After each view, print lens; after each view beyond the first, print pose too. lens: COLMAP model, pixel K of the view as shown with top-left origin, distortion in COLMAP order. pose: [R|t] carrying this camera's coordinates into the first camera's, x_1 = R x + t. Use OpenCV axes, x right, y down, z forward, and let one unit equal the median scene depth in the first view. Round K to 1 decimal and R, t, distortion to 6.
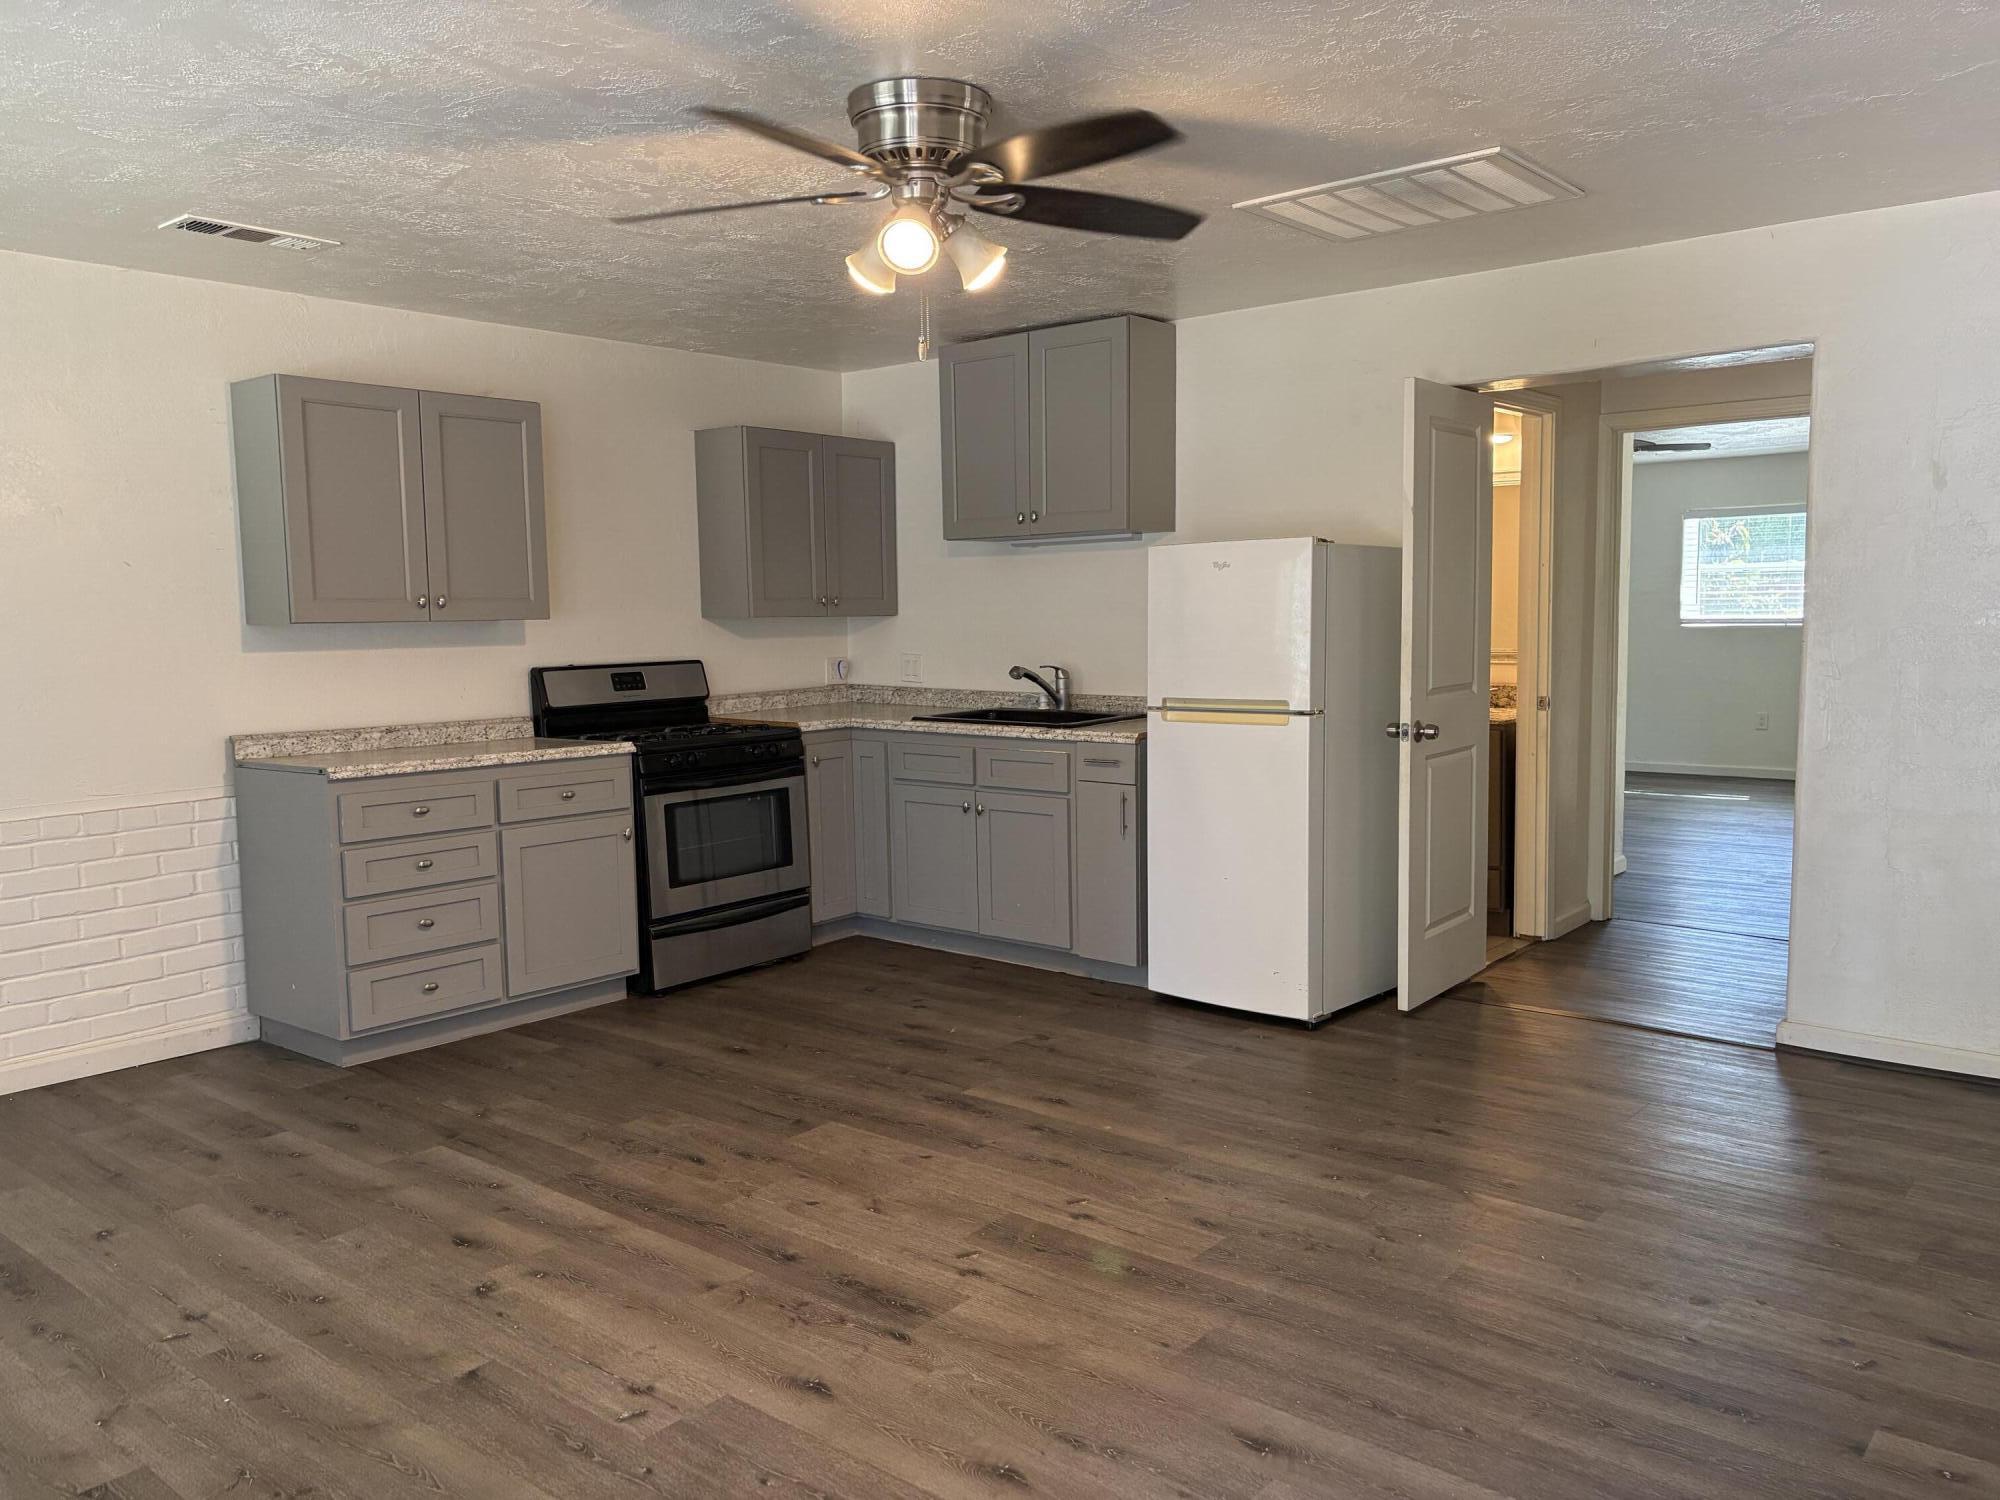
lens RADIAL K [[1517.9, 0, 1000.0], [0, 1517.9, 750.0], [0, 0, 1]] dist [0.055926, -0.003094]
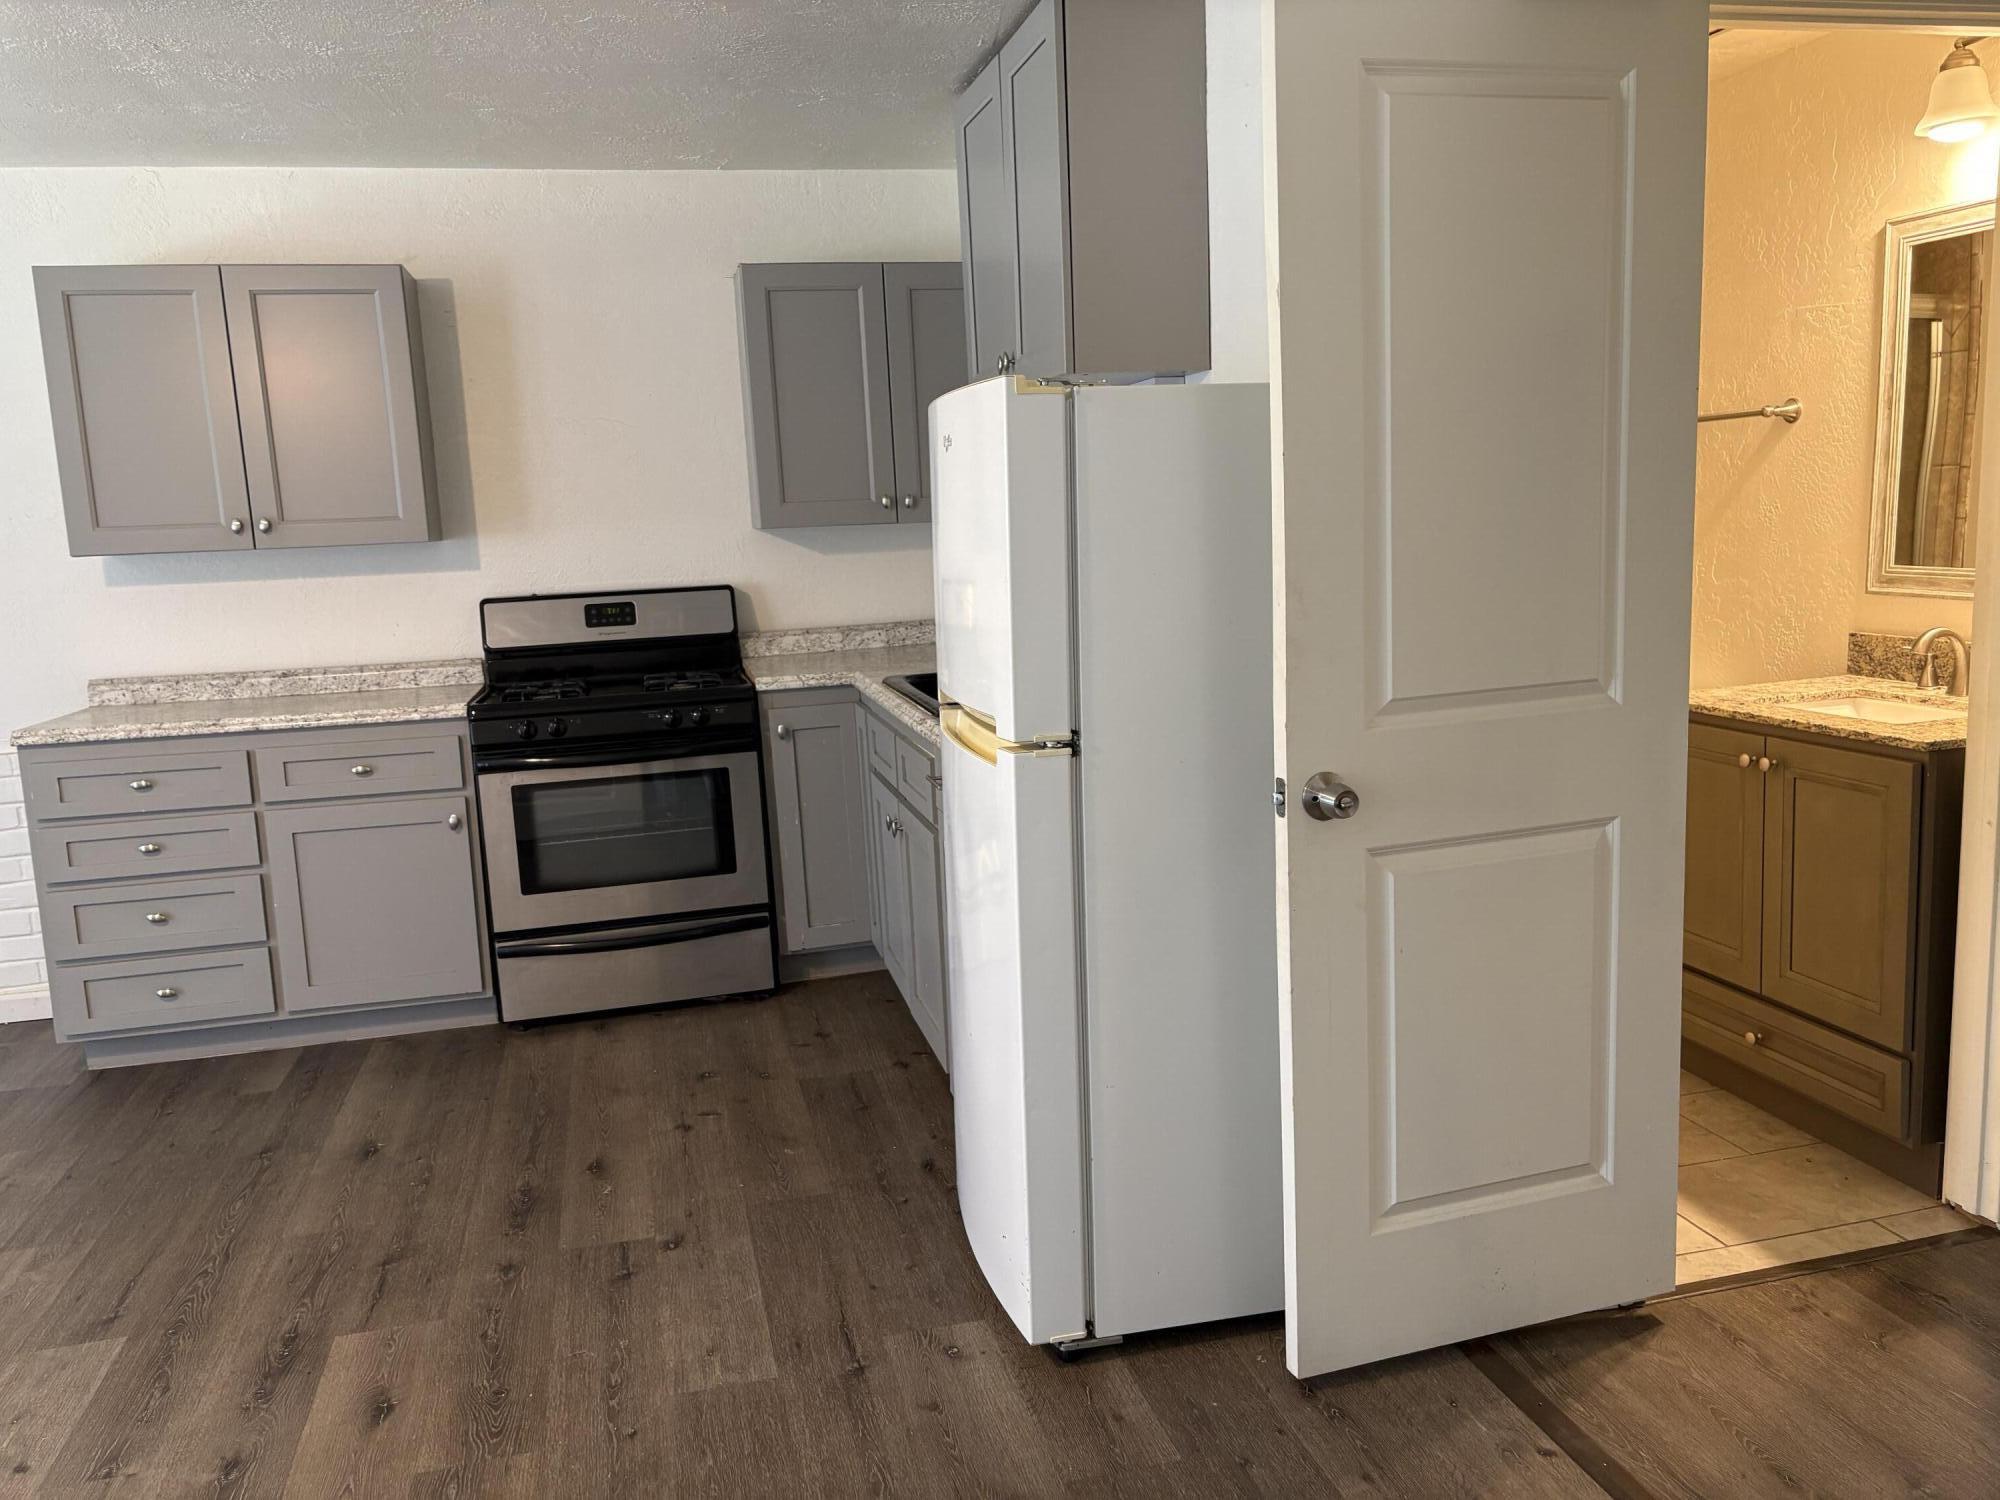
lens RADIAL K [[1520.0, 0, 1000.0], [0, 1520.0, 750.0], [0, 0, 1]] dist [0.020112, 0.000897]
pose [[0.807685, 0.075672, -0.584738, 0.468771], [-0.025087, 0.995242, 0.094145, -0.066897], [0.589081, -0.061370, 0.805741, 0.589629]]
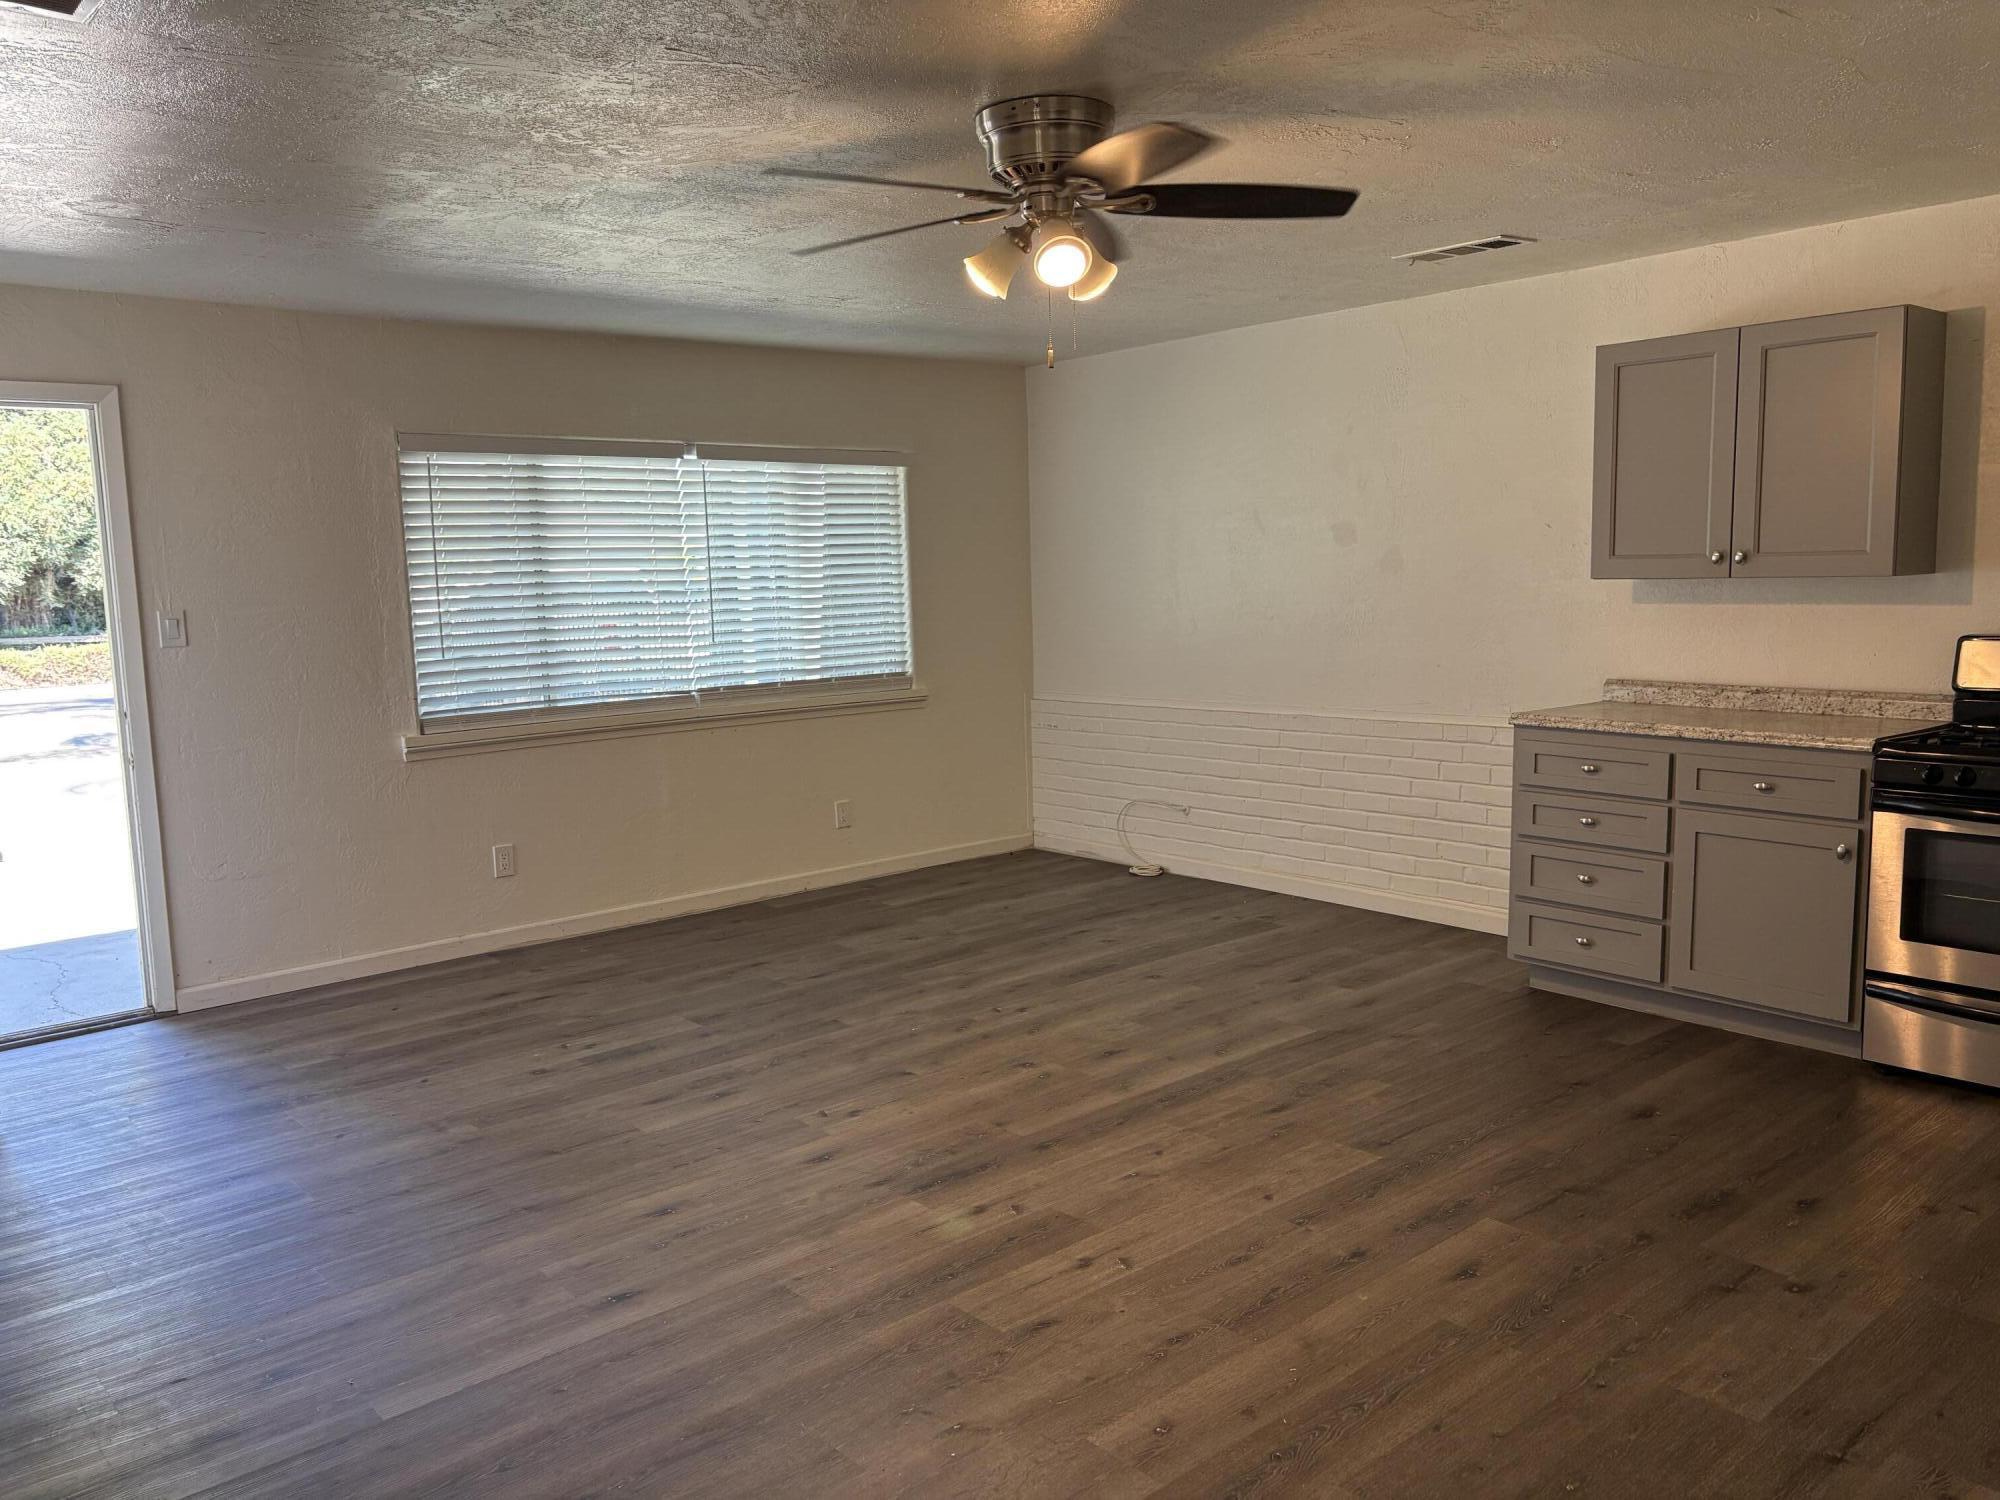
lens RADIAL K [[1520.2, 0, 1000.0], [0, 1520.2, 750.0], [0, 0, 1]] dist [0.032976, -0.000177]
pose [[-0.159116, 0.143166, -0.976824, 0.651059], [-0.063827, 0.985868, 0.154889, -0.101306], [0.985194, 0.086993, -0.147730, 0.743250]]
